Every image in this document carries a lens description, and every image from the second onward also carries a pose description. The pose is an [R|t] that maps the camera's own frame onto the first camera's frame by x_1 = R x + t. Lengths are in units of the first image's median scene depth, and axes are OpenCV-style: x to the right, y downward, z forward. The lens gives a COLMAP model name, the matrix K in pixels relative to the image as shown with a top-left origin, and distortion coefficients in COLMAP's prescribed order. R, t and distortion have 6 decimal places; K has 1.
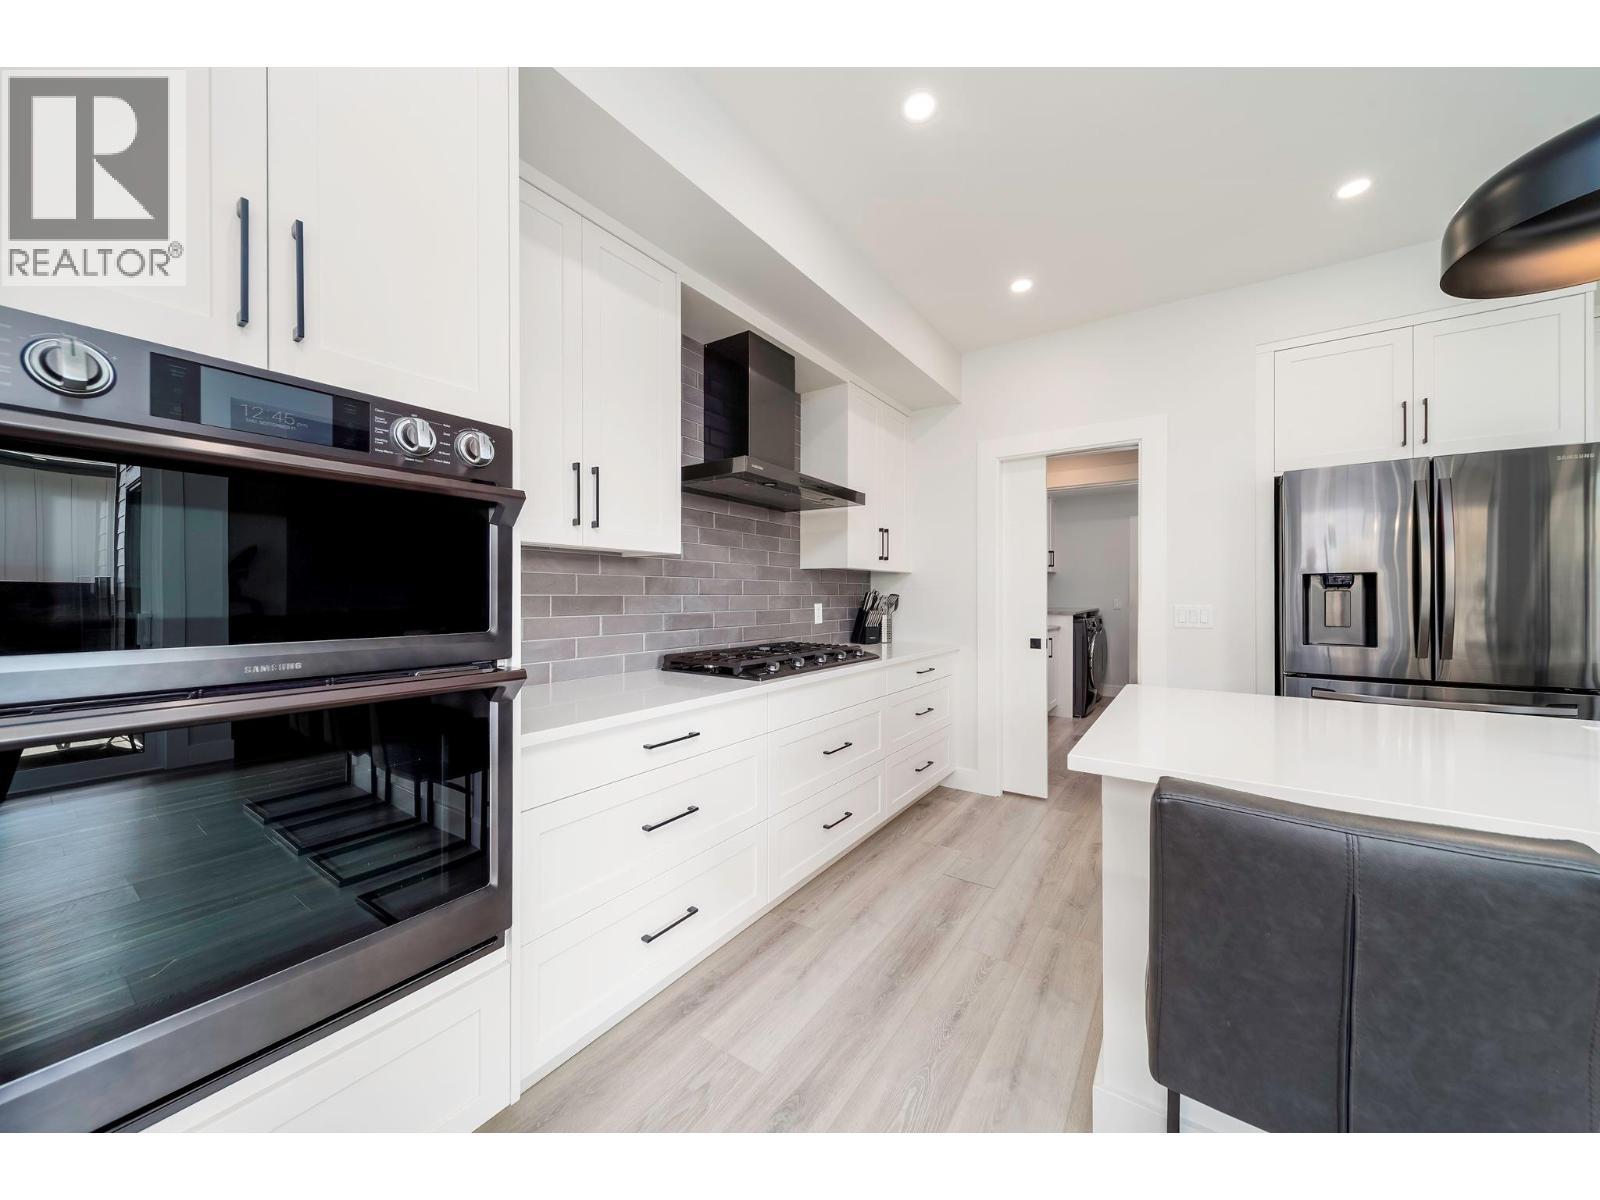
lens RADIAL K [[561.9, 0, 815.2], [0, 561.9, 596.6], [0, 0, 1]] dist [0.003263, 0.000051]
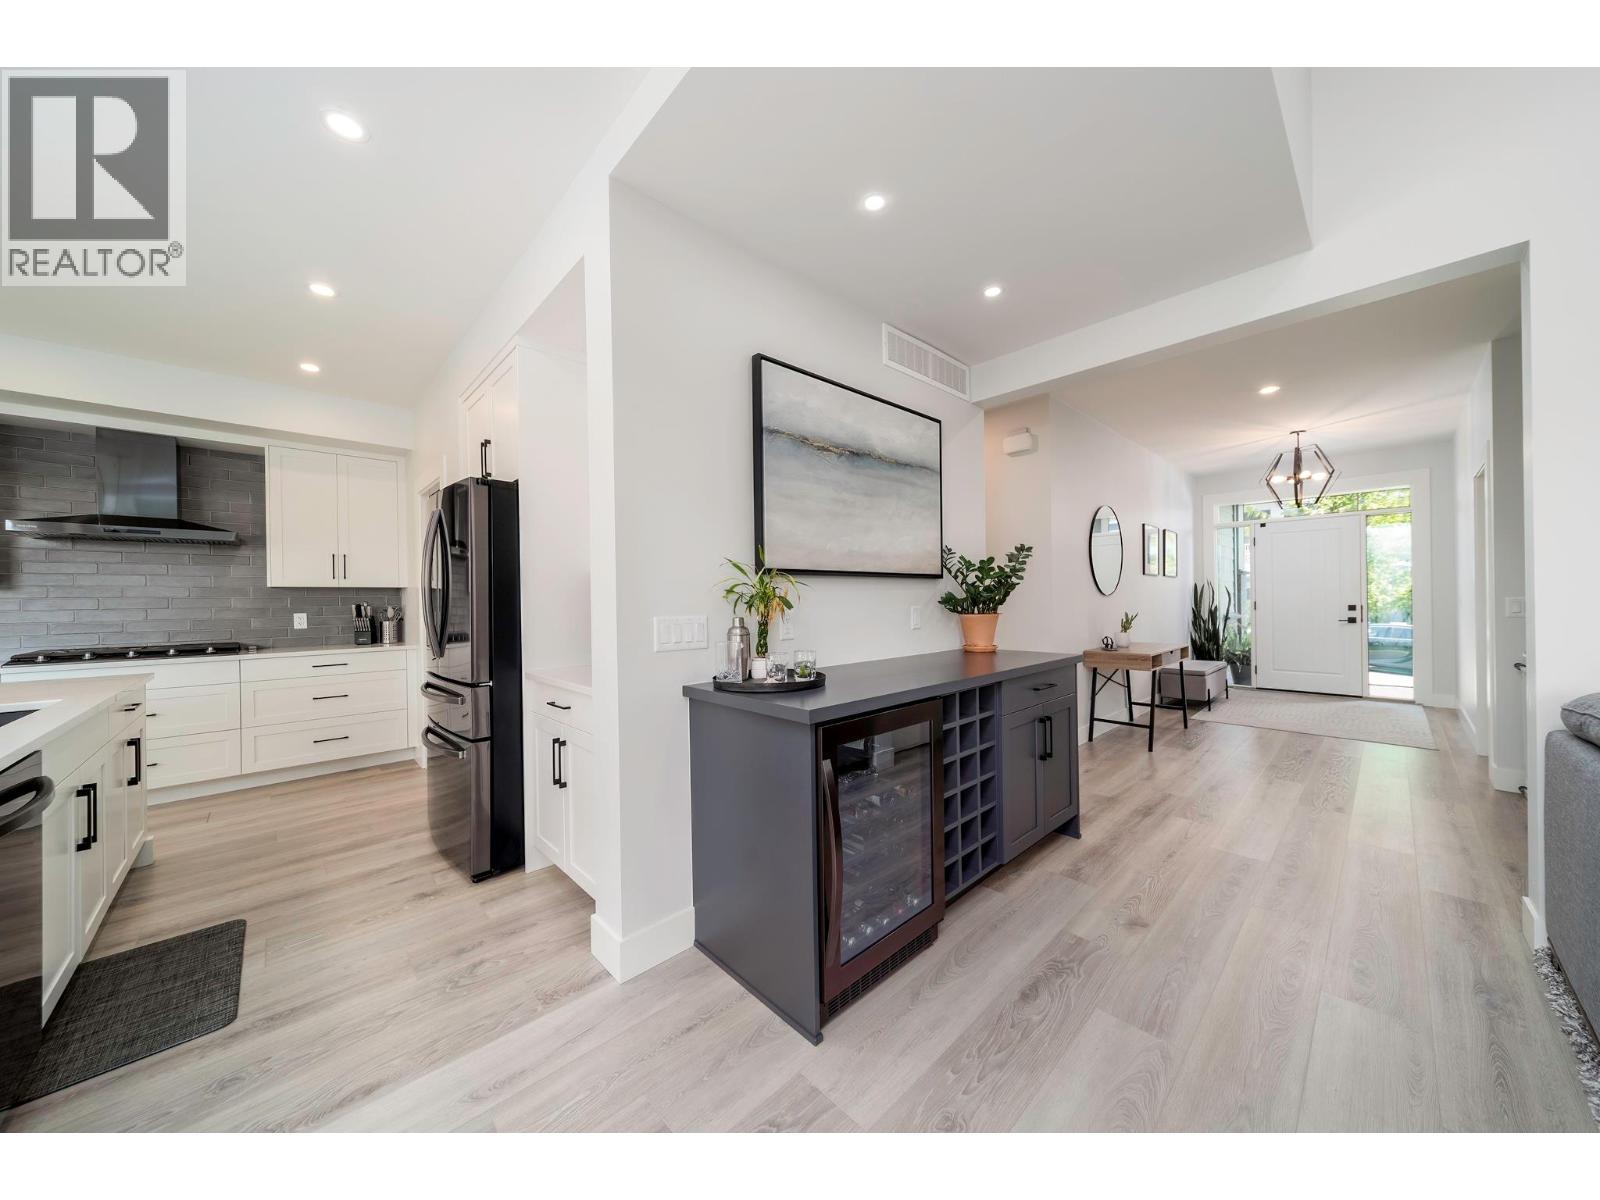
lens RADIAL K [[561.9, 0, 806.9], [0, 561.9, 598.2], [0, 0, 1]] dist [0.003263, 0.000051]
pose [[0.978457, -0.013898, -0.205983, 1.692899], [0.014002, 0.999902, -0.000954, -0.004741], [0.205976, -0.001950, 0.978555, -0.042643]]
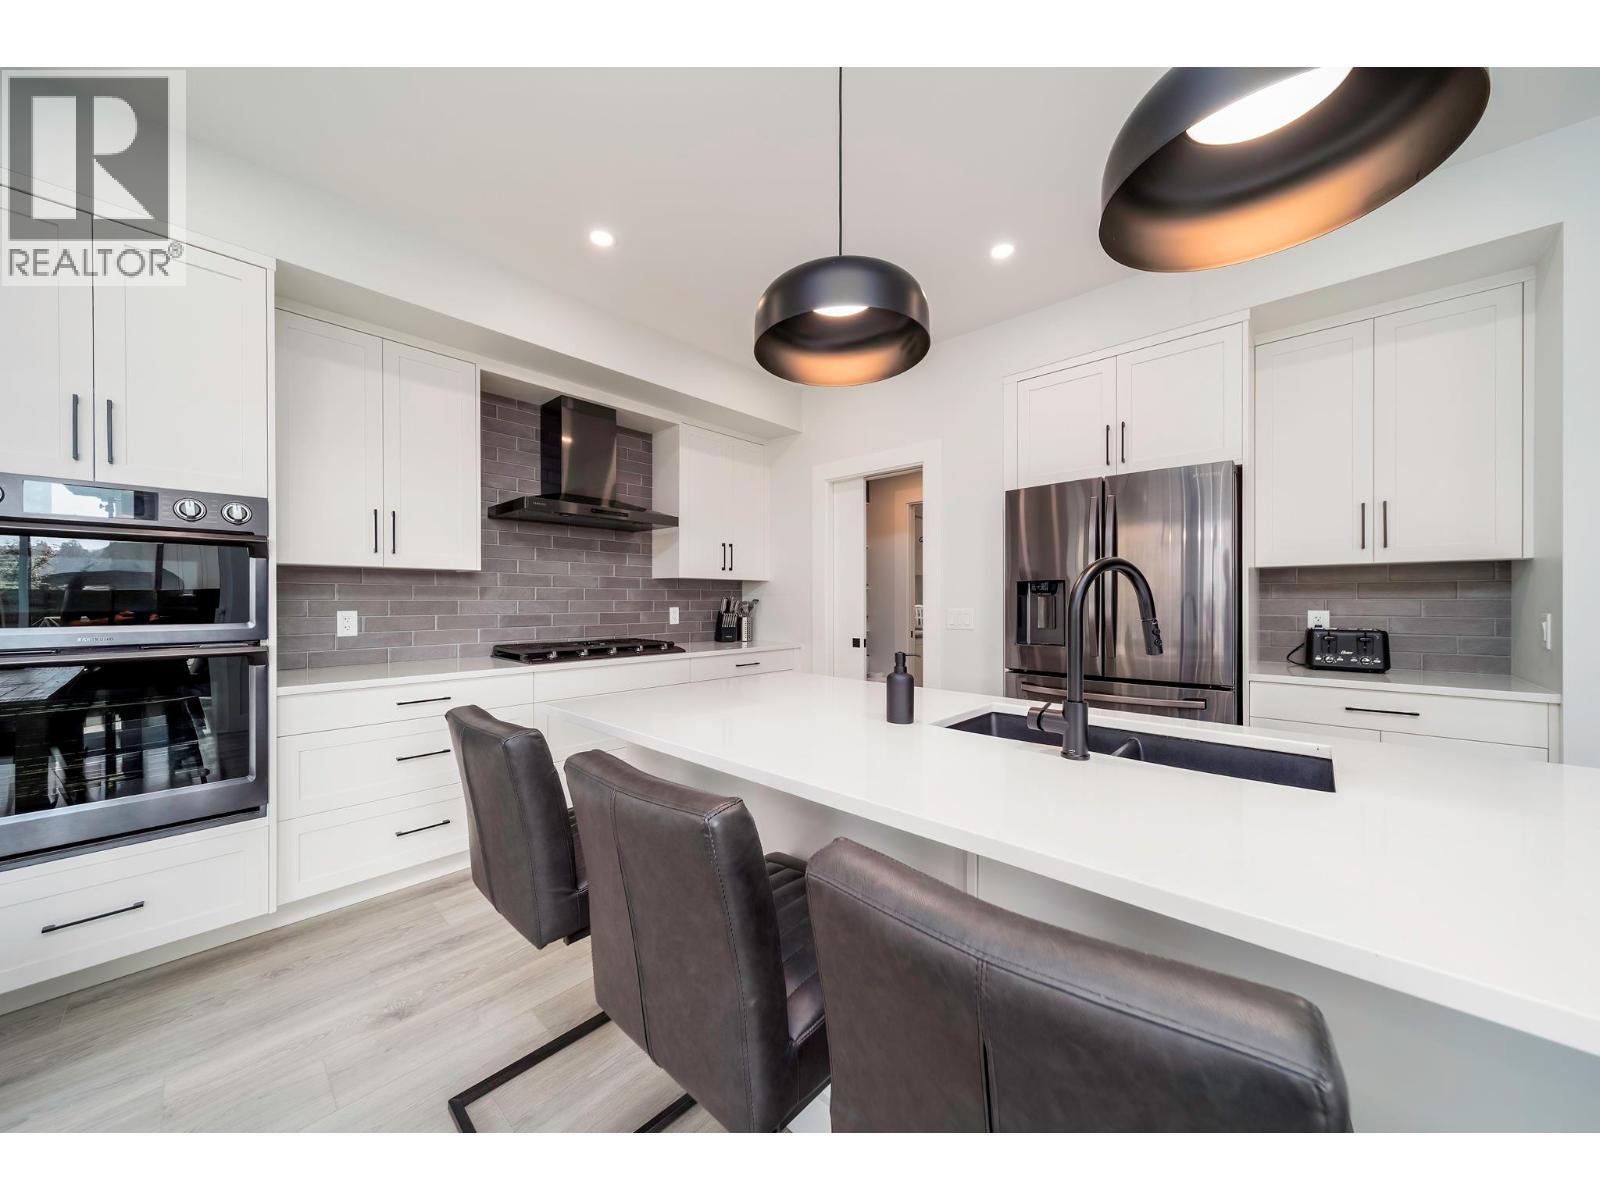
lens RADIAL K [[561.9, 0, 799.6], [0, 561.9, 603.8], [0, 0, 1]] dist [0.003263, 0.000051]
pose [[0.987562, 0.001195, -0.157226, 0.541027], [-0.000653, 0.999994, 0.003503, 0.000503], [0.157229, -0.003357, 0.987556, -0.161643]]
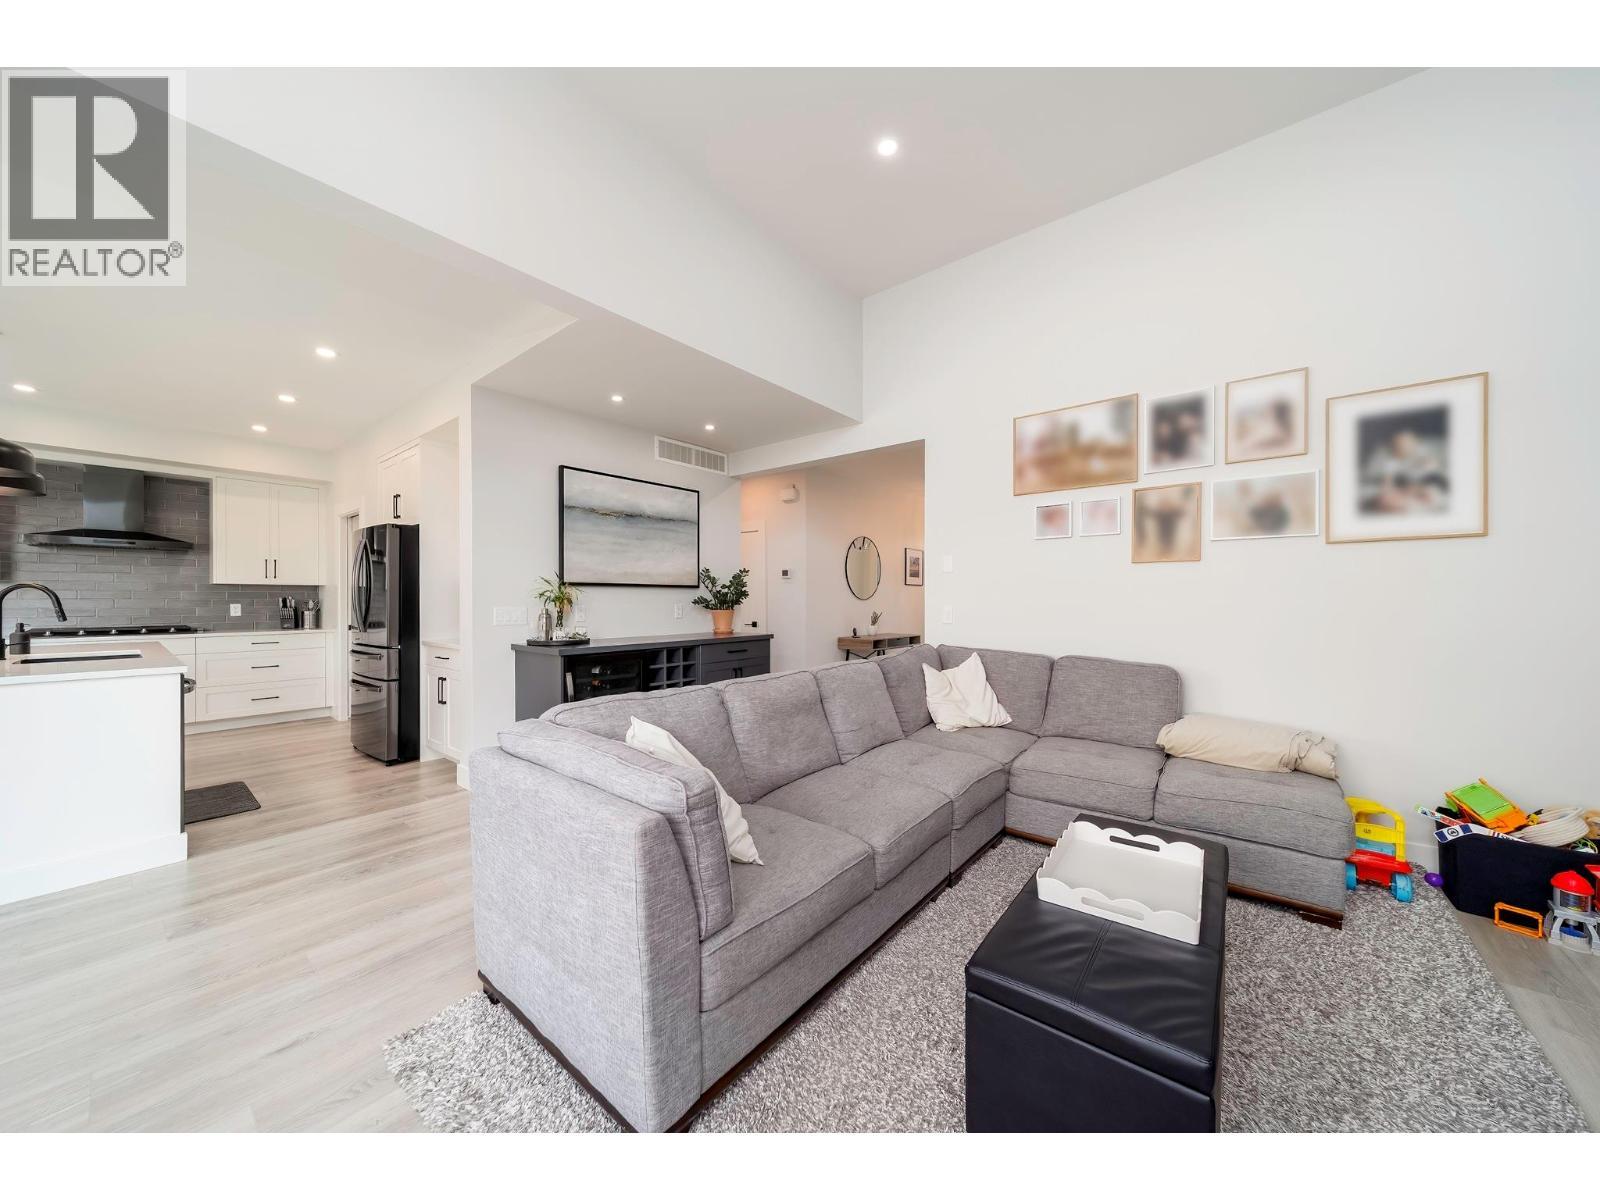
lens RADIAL K [[561.9, 0, 803.4], [0, 561.9, 600.7], [0, 0, 1]] dist [0.003263, 0.000051]
pose [[0.996935, 0.001899, -0.078209, 2.194070], [-0.001592, 0.999991, 0.003978, -0.007263], [0.078216, -0.003841, 0.996929, -0.667771]]
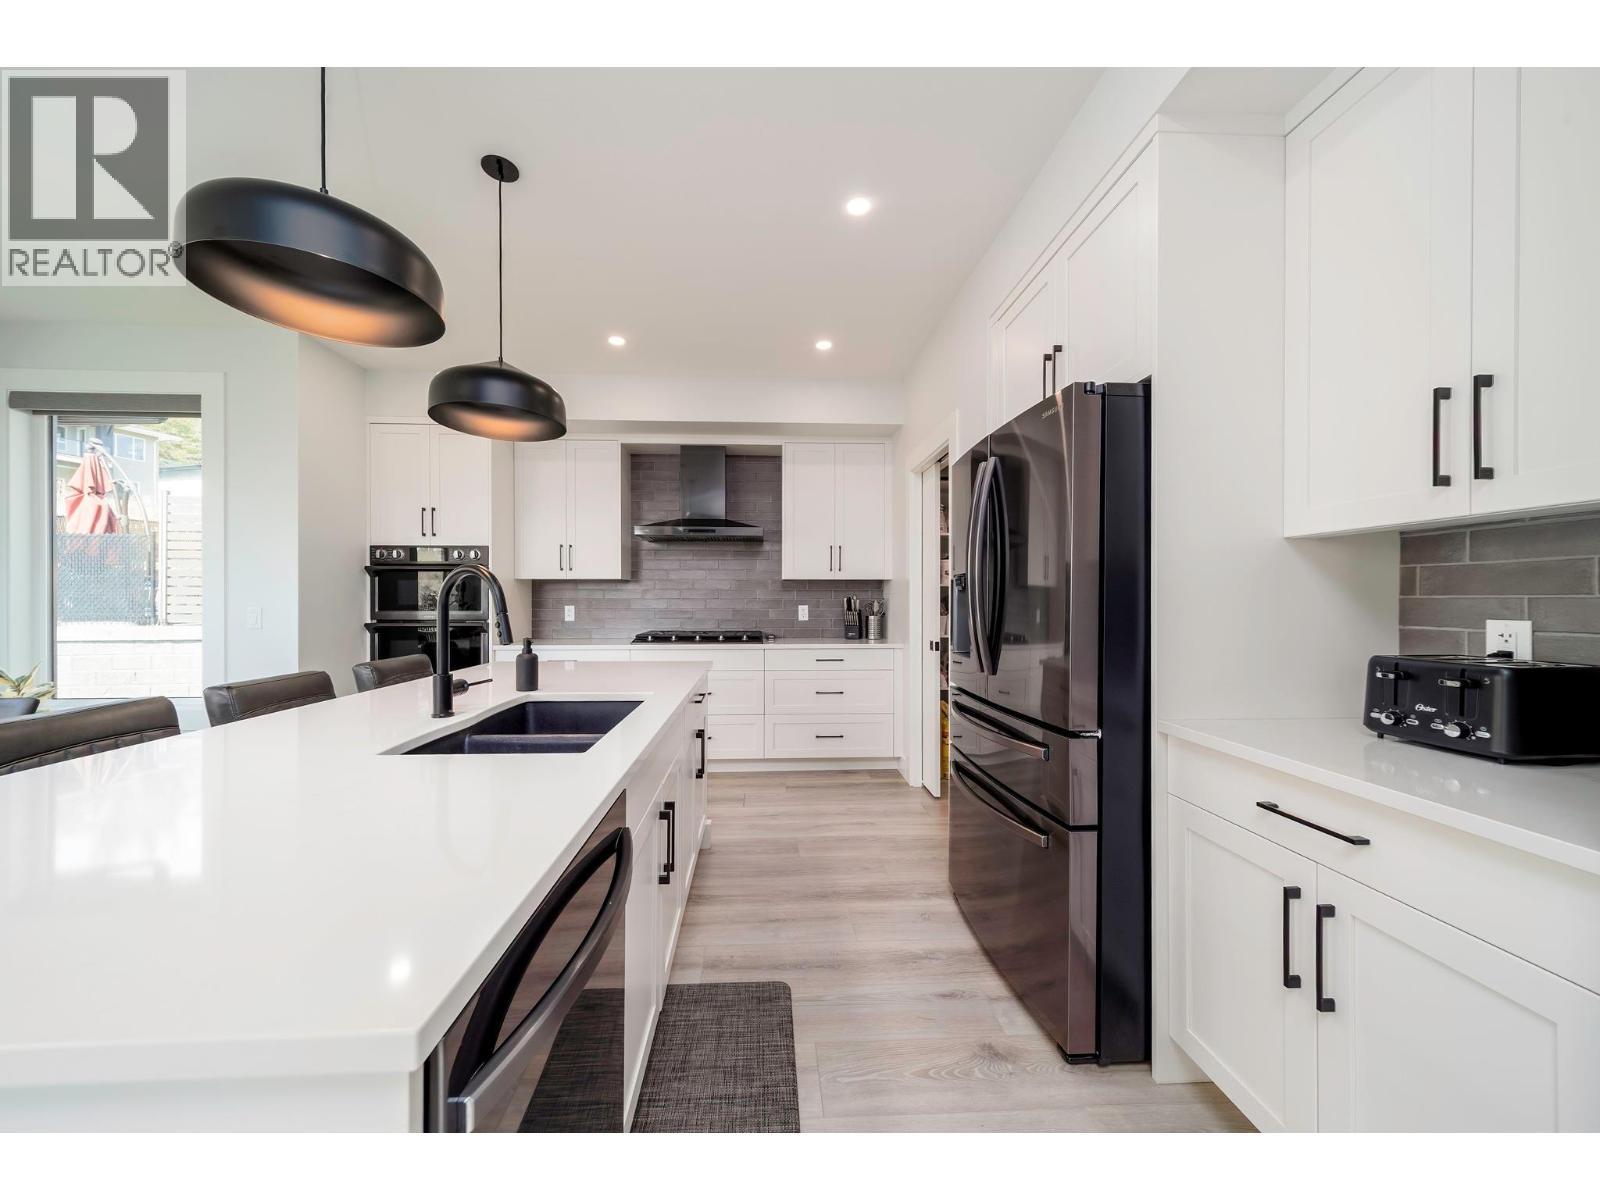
lens RADIAL K [[561.9, 0, 787.9], [0, 561.9, 595.6], [0, 0, 1]] dist [0.003263, 0.000051]
pose [[0.607294, -0.004925, -0.794462, 1.246313], [-0.000685, 0.999977, -0.006723, -0.001438], [0.794477, 0.004627, 0.607277, 0.186157]]
